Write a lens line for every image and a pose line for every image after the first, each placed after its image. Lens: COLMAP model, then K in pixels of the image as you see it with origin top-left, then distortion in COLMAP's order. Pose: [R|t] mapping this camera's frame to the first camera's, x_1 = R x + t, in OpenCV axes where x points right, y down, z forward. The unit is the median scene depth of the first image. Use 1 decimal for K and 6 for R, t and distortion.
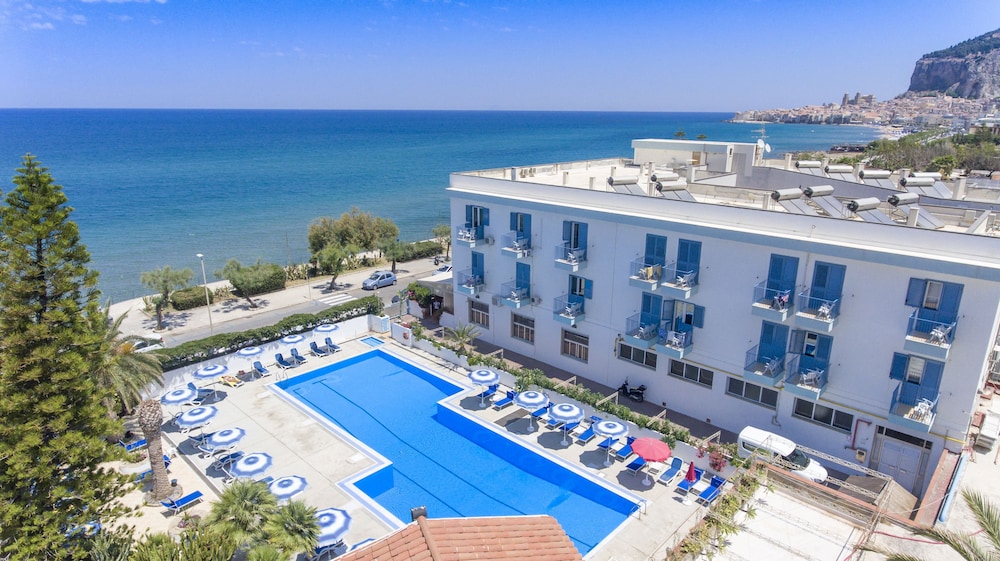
lens RADIAL K [[590.1, 0, 510.5], [0, 590.1, 280.1], [0, 0, 1]] dist [-0.002477, -0.001020]
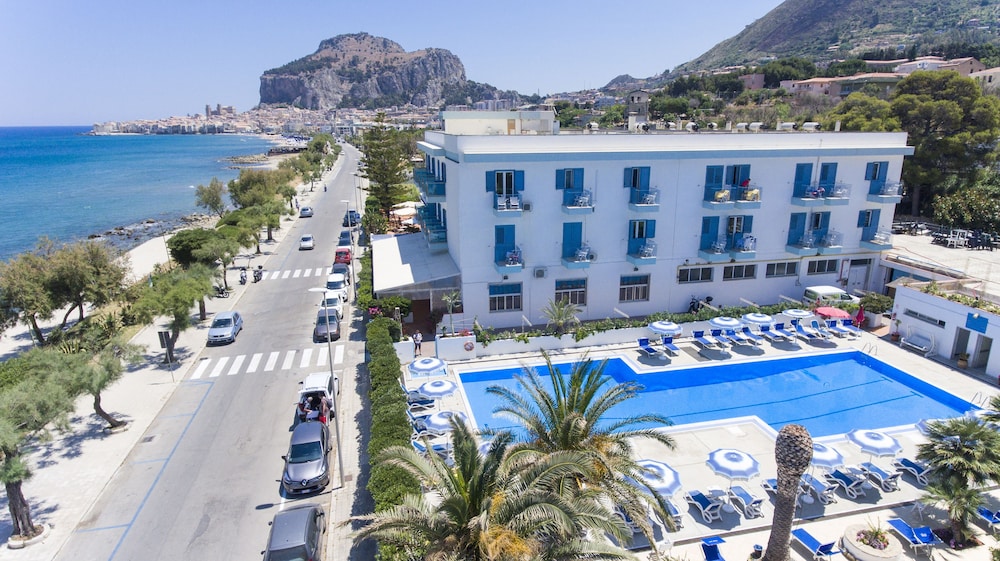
lens RADIAL K [[590.1, 0, 510.5], [0, 590.1, 280.1], [0, 0, 1]] dist [-0.002477, -0.001020]
pose [[0.556832, -0.223056, 0.800115, -0.748025], [0.238727, 0.965603, 0.103051, -0.055652], [-0.795580, 0.133627, 0.590929, 0.493212]]
